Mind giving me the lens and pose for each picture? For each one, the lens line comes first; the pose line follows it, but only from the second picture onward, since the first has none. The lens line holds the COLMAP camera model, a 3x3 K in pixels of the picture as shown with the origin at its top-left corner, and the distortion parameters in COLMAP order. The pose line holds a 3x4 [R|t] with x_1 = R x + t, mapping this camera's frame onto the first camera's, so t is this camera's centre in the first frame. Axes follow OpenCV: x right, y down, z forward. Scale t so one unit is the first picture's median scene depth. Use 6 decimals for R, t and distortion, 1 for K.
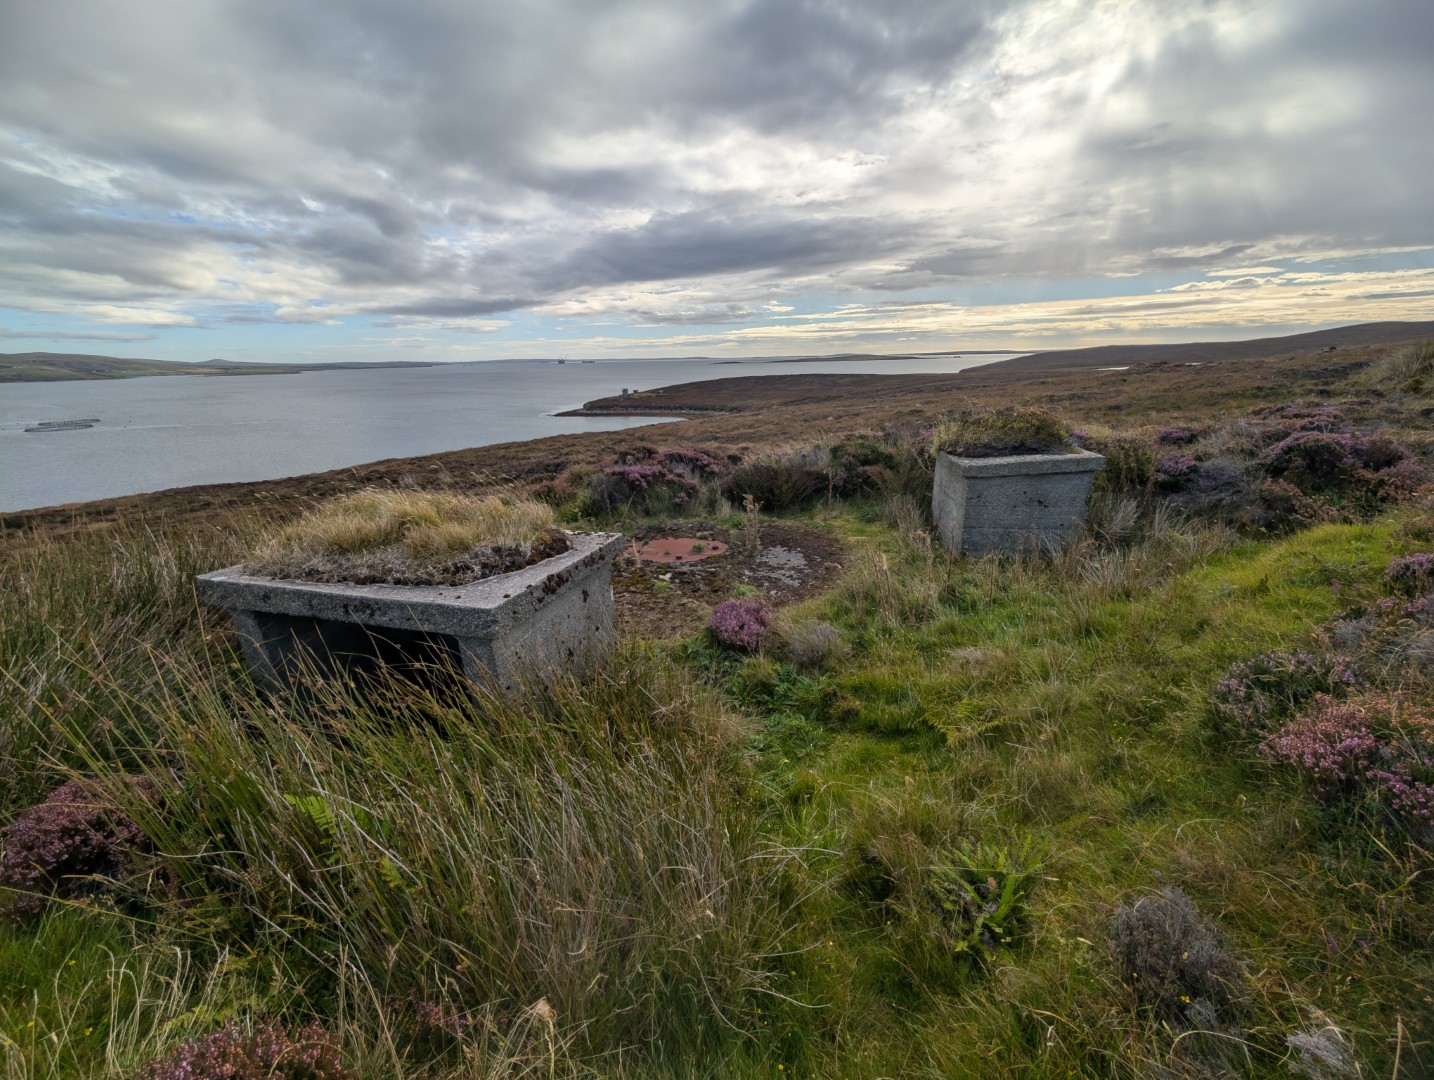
lens RADIAL K [[556.2, 0, 714.1], [0, 556.2, 543.2], [0, 0, 1]] dist [0.000244, 0.000385]
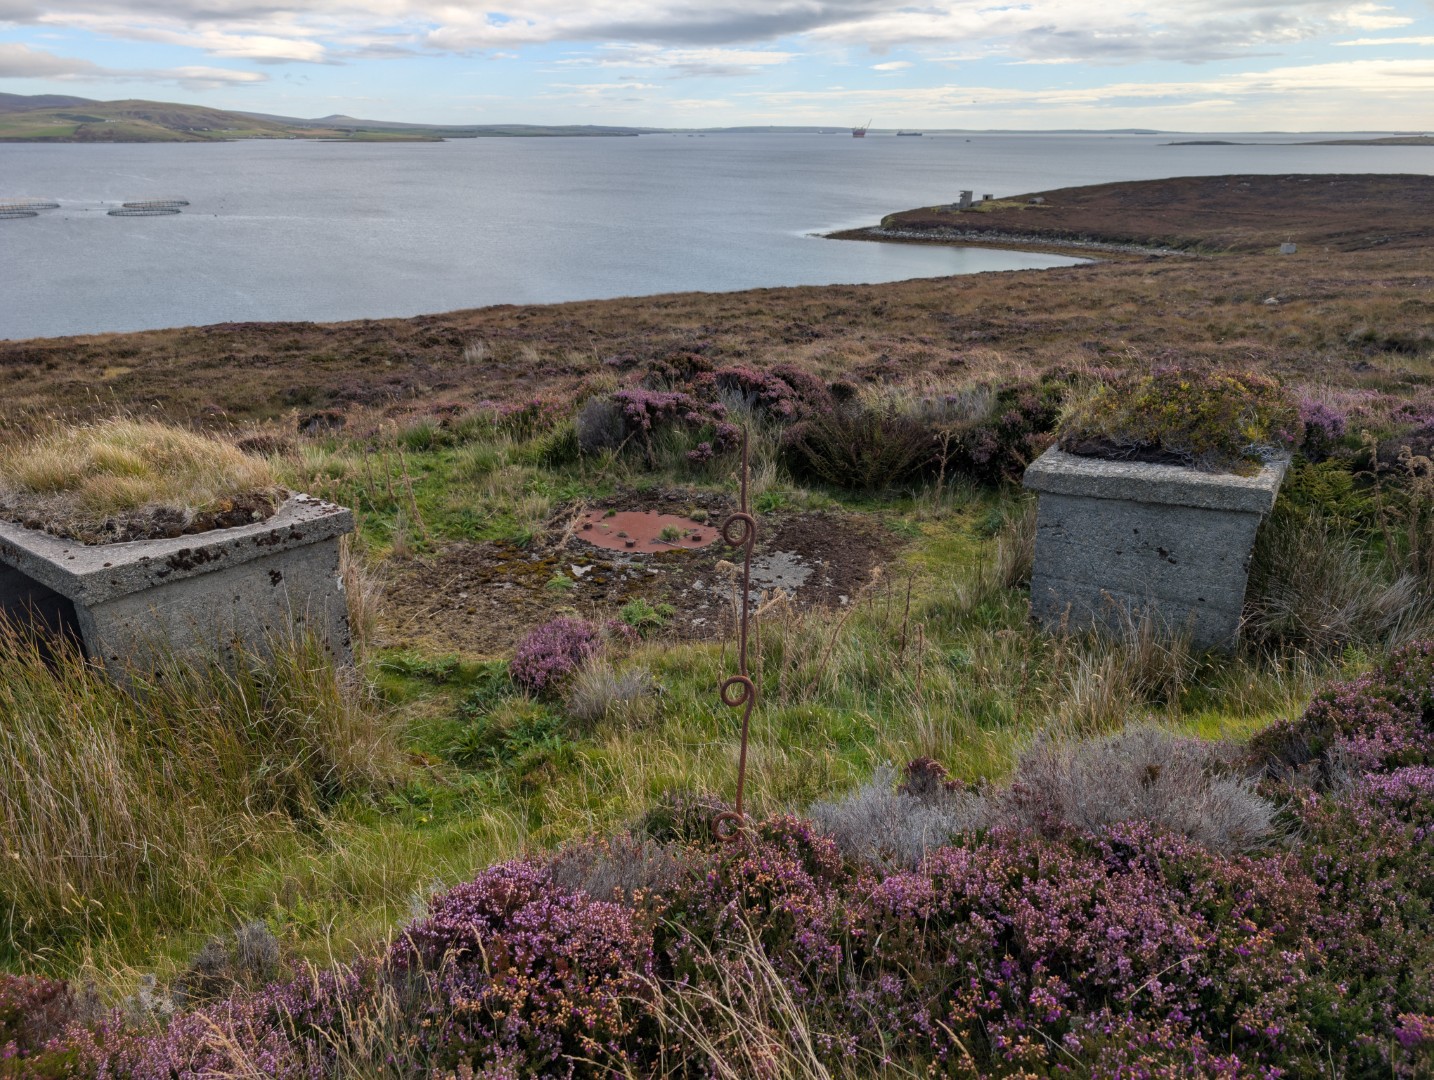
lens RADIAL K [[1065.5, 0, 713.9], [0, 1065.5, 539.3], [0, 0, 1]] dist [0.018744, -0.008359]
pose [[0.922652, 0.159157, -0.351259, 0.427880], [-0.141398, 0.987045, 0.075824, -0.082043], [0.358776, -0.020292, 0.933203, -0.129515]]
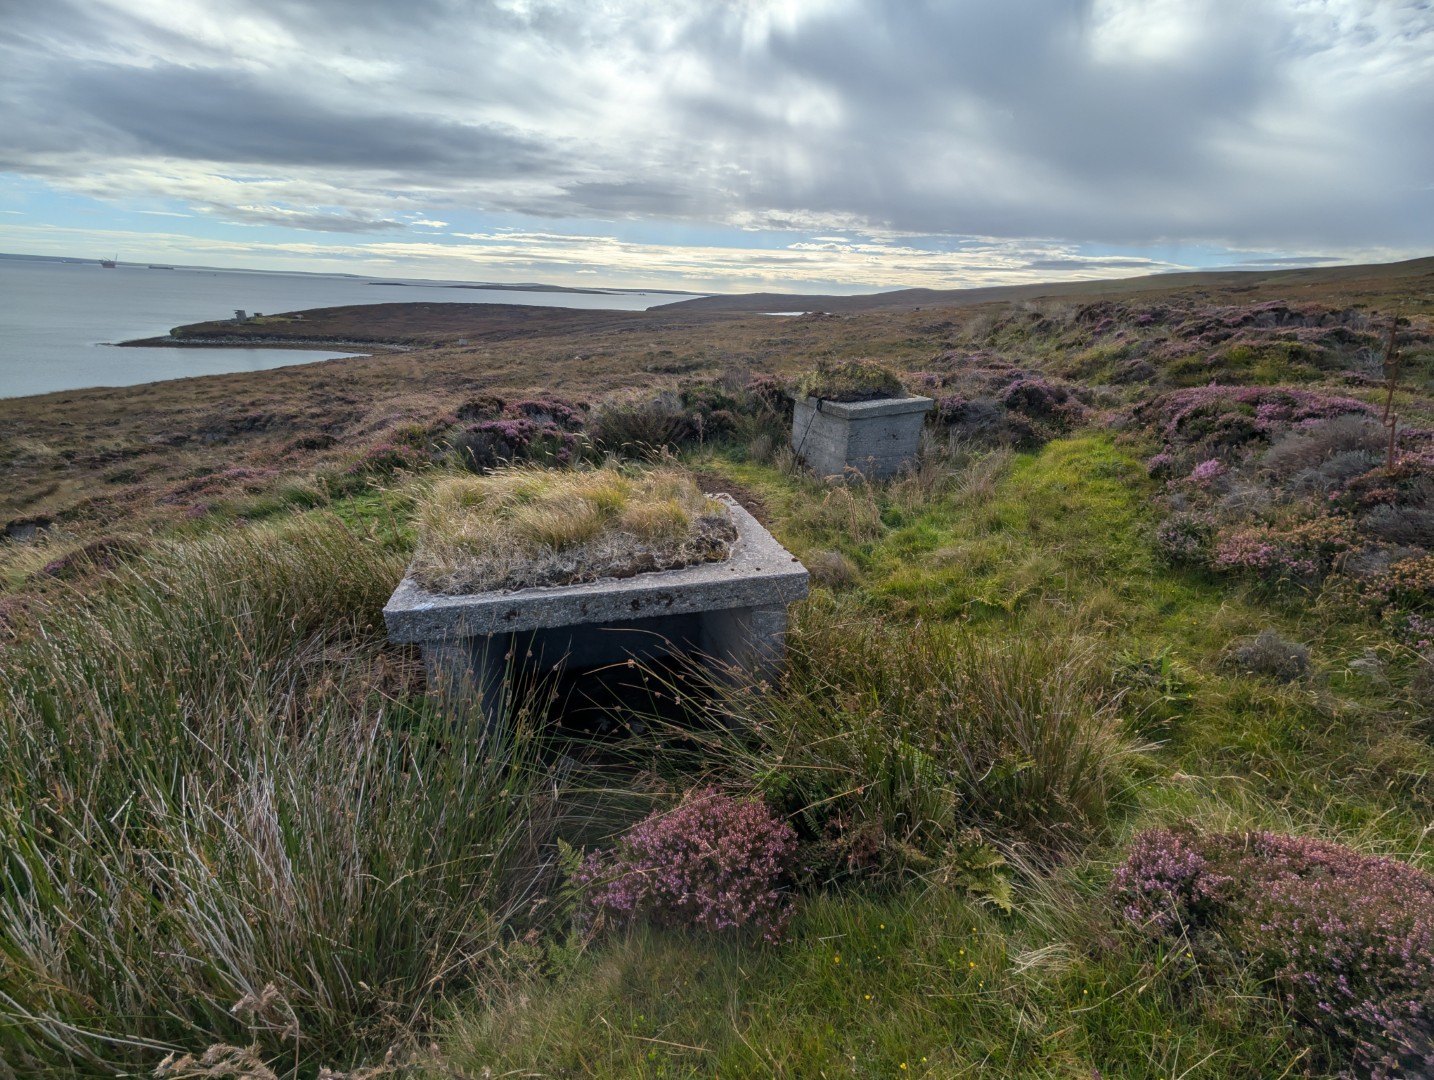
lens RADIAL K [[556.2, 0, 724.2], [0, 556.2, 538.8], [0, 0, 1]] dist [0.000244, 0.000385]
pose [[0.856623, -0.151146, 0.493308, -0.342206], [0.101446, 0.986805, 0.126190, -0.031857], [-0.505872, -0.058053, 0.860653, 0.049382]]
